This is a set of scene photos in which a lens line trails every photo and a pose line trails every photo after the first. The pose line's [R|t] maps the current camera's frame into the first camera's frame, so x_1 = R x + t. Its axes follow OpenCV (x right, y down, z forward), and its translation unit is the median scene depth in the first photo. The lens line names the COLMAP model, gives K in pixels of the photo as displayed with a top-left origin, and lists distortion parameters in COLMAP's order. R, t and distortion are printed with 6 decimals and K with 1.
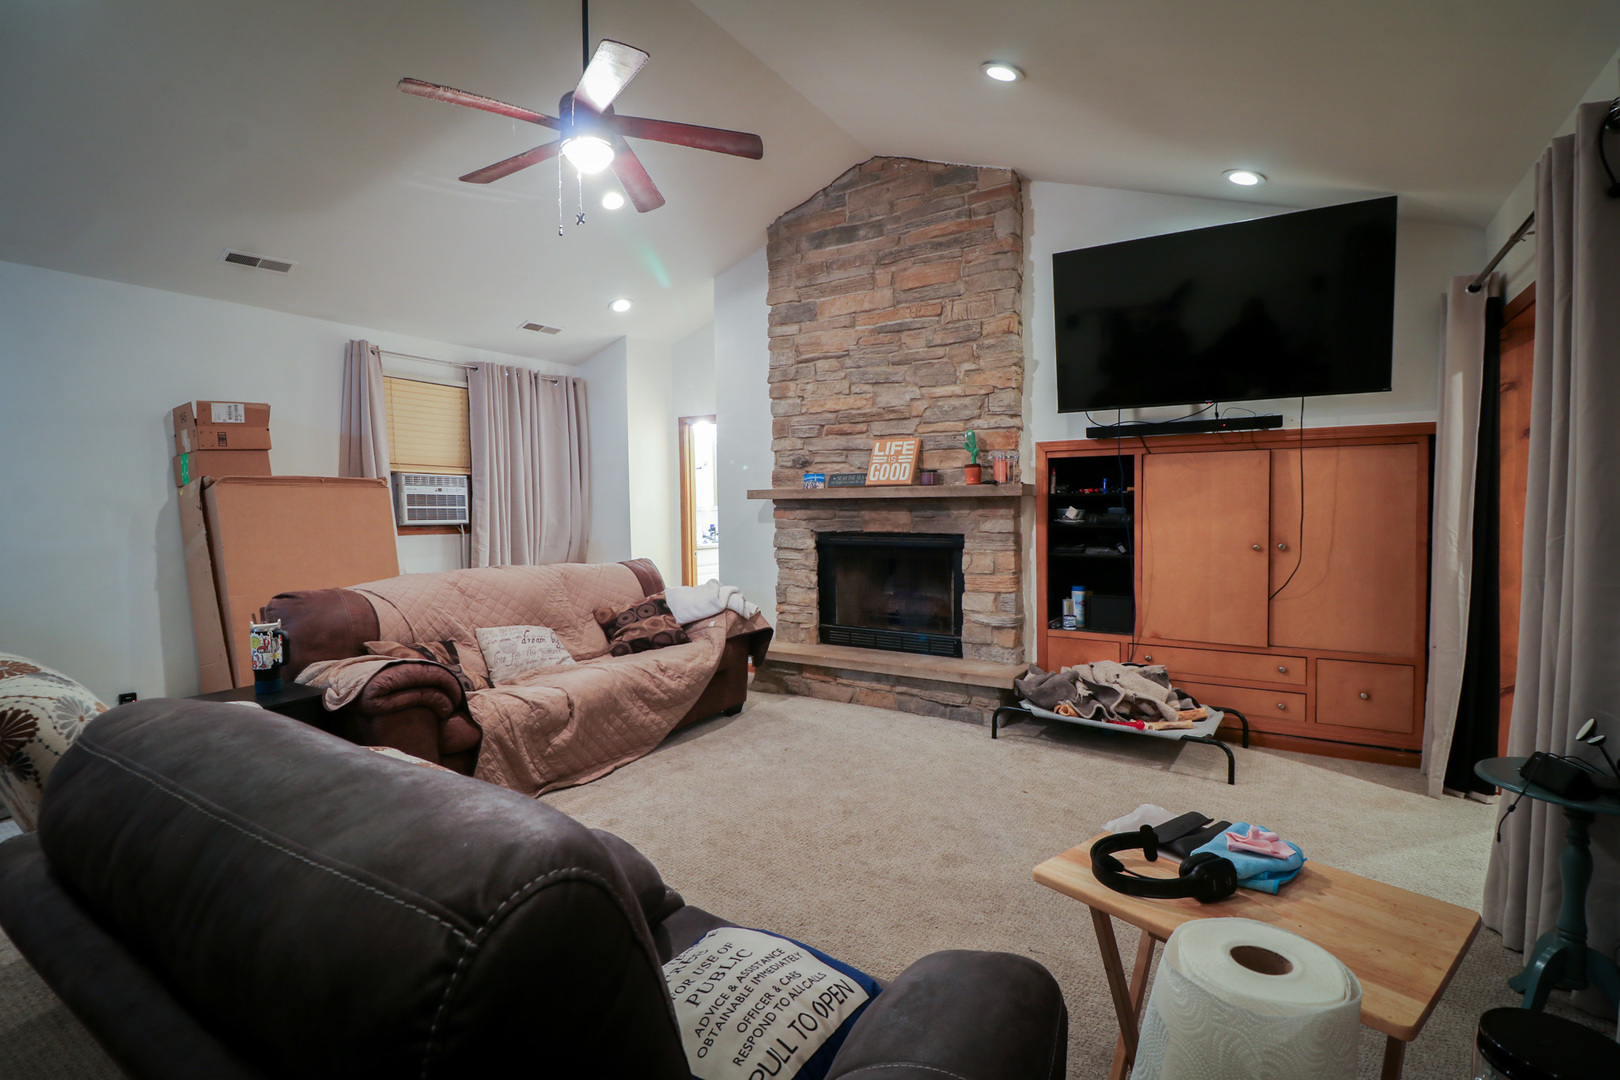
lens RADIAL K [[755.6, 0, 813.5], [0, 755.6, 530.9], [0, 0, 1]] dist [0.000831, -0.015709]
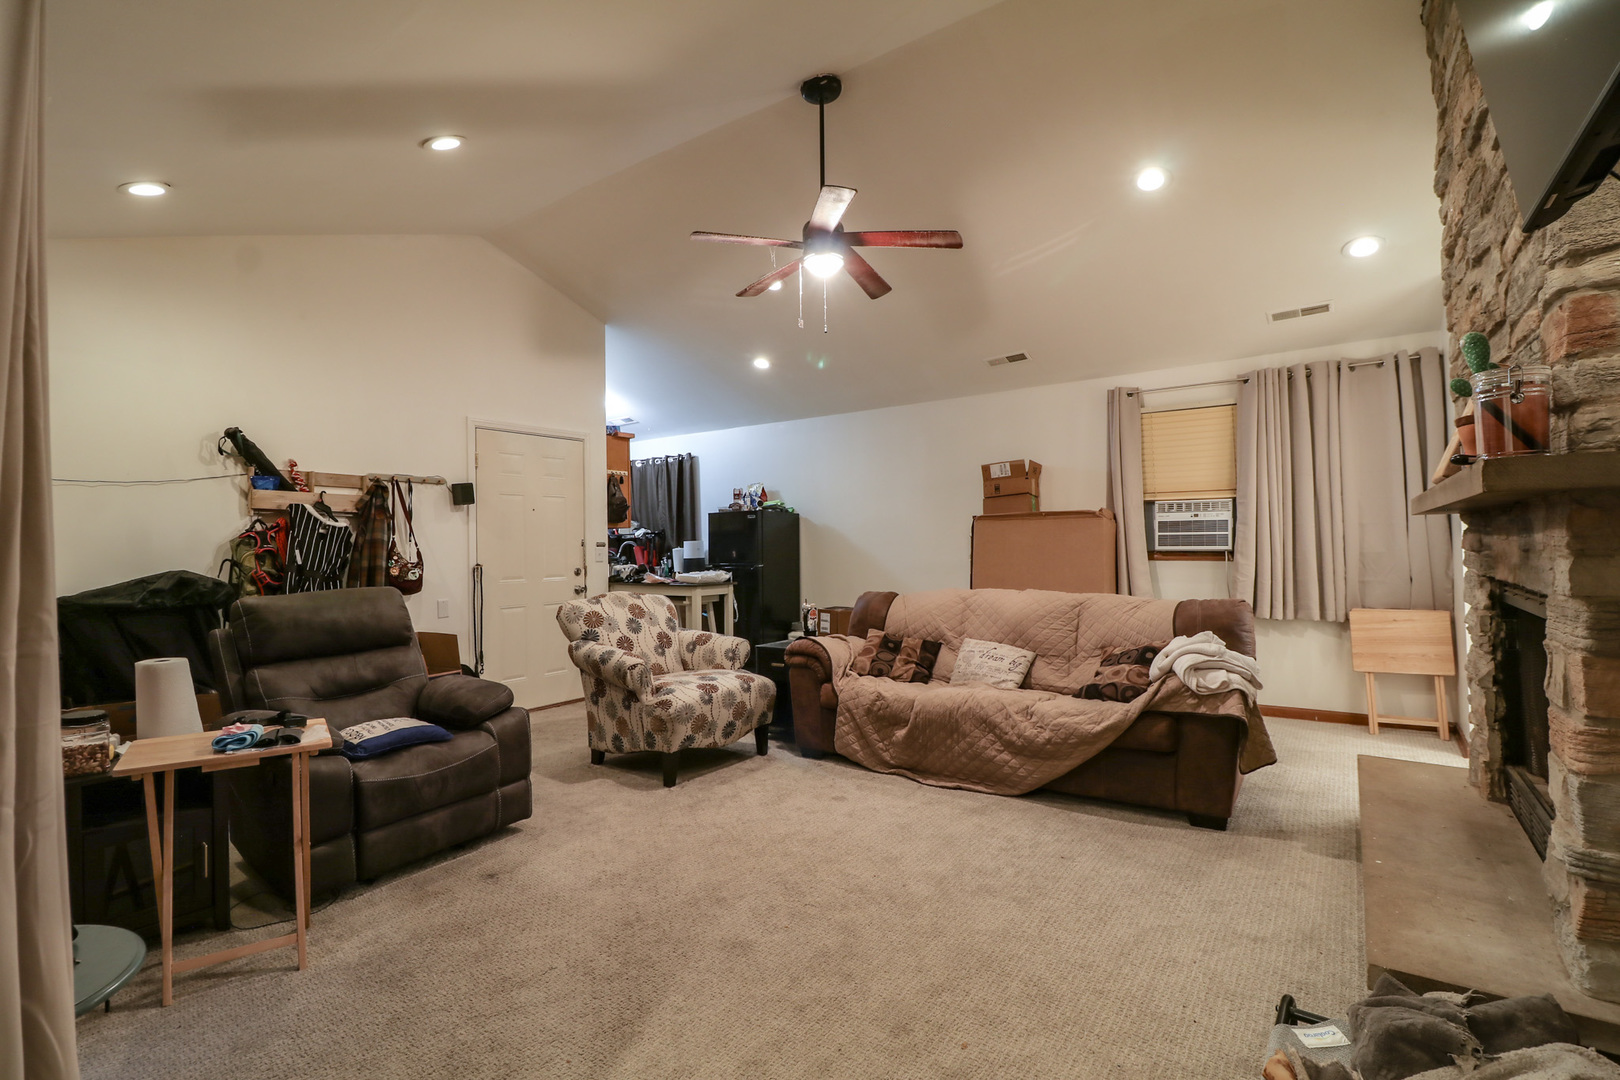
lens RADIAL K [[755.6, 0, 813.5], [0, 755.6, 530.9], [0, 0, 1]] dist [0.000831, -0.015709]
pose [[-0.064437, -0.010795, -0.997863, 0.588156], [-0.015155, 0.999837, -0.009838, -0.019179], [0.997807, 0.014489, -0.064591, 0.641018]]
